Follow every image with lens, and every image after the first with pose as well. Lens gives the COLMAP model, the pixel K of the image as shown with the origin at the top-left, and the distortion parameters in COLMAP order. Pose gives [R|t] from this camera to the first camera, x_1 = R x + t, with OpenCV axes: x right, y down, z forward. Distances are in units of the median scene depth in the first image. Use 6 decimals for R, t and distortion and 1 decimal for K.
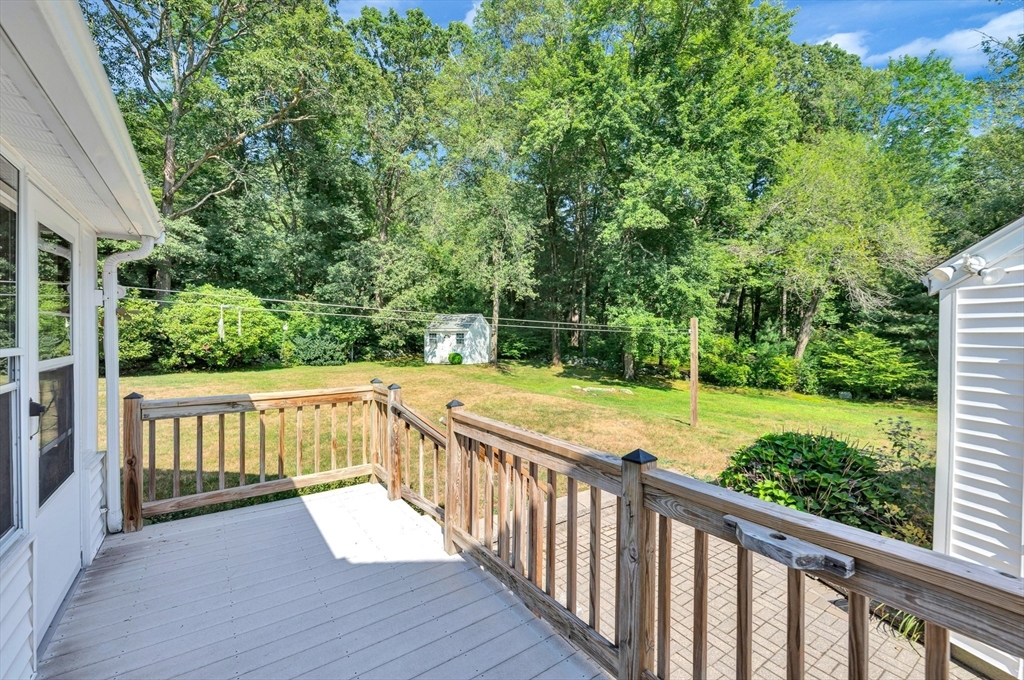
lens RADIAL K [[419.1, 0, 509.9], [0, 419.1, 341.3], [0, 0, 1]] dist [0.002814, -0.000055]
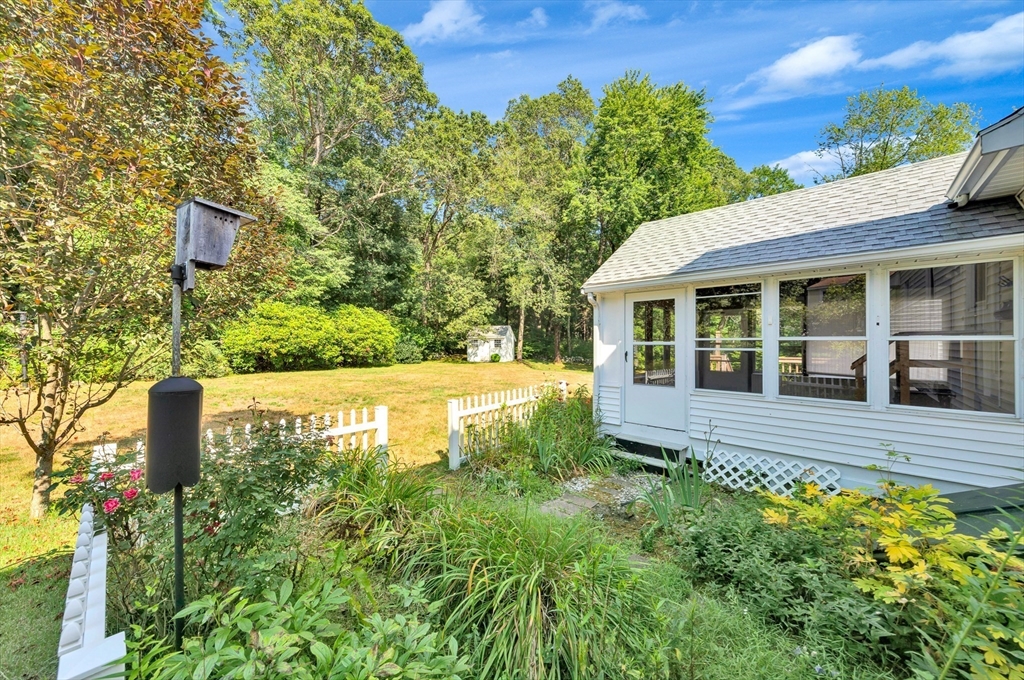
lens RADIAL K [[360.4, 0, 509.1], [0, 360.4, 340.6], [0, 0, 1]] dist [-0.000004, -0.000001]
pose [[0.982729, -0.002265, 0.185035, -0.304192], [0.005291, 0.999860, -0.015864, 0.003386], [-0.184973, 0.016569, 0.982604, -0.178693]]
